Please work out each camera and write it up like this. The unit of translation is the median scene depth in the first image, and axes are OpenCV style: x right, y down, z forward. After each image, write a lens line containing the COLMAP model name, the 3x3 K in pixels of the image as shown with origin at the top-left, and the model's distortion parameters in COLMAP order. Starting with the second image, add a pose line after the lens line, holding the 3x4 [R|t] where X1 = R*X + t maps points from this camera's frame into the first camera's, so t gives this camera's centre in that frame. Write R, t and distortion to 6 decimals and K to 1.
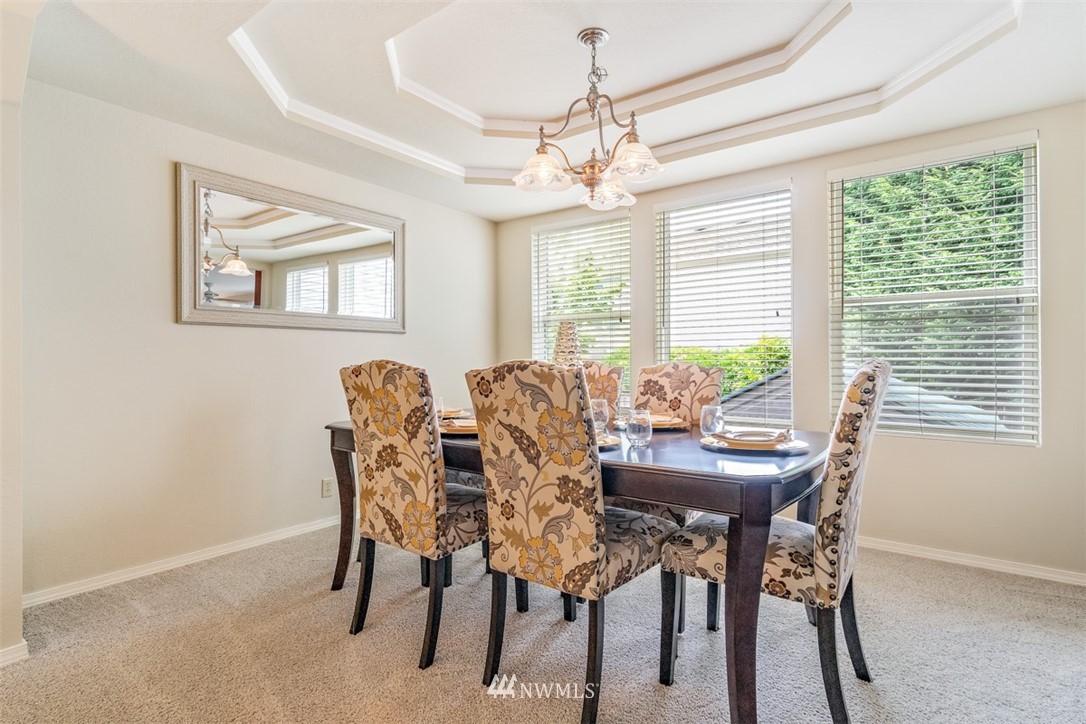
lens RADIAL K [[525.7, 0, 532.7], [0, 525.7, 362.2], [0, 0, 1]] dist [-0.000097, -0.000243]
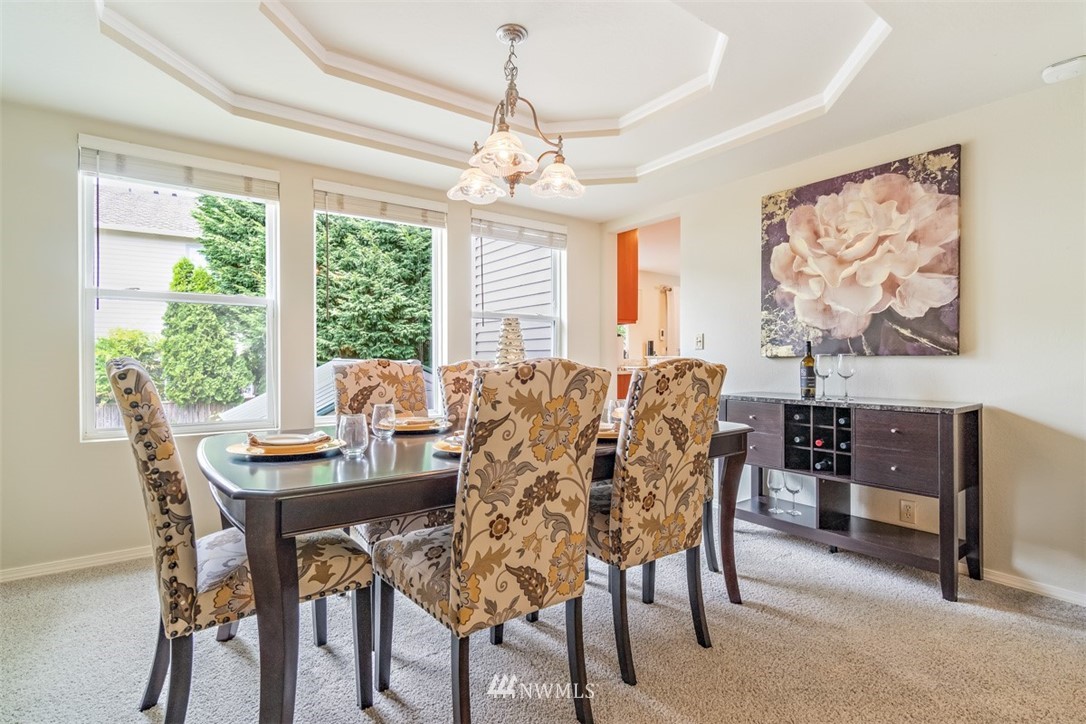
lens RADIAL K [[525.7, 0, 533.5], [0, 525.7, 358.8], [0, 0, 1]] dist [-0.000097, -0.000243]
pose [[0.302672, -0.001150, 0.953094, -0.983248], [0.002510, 0.999997, 0.000409, -0.003955], [-0.953091, 0.002268, 0.302674, 0.794952]]
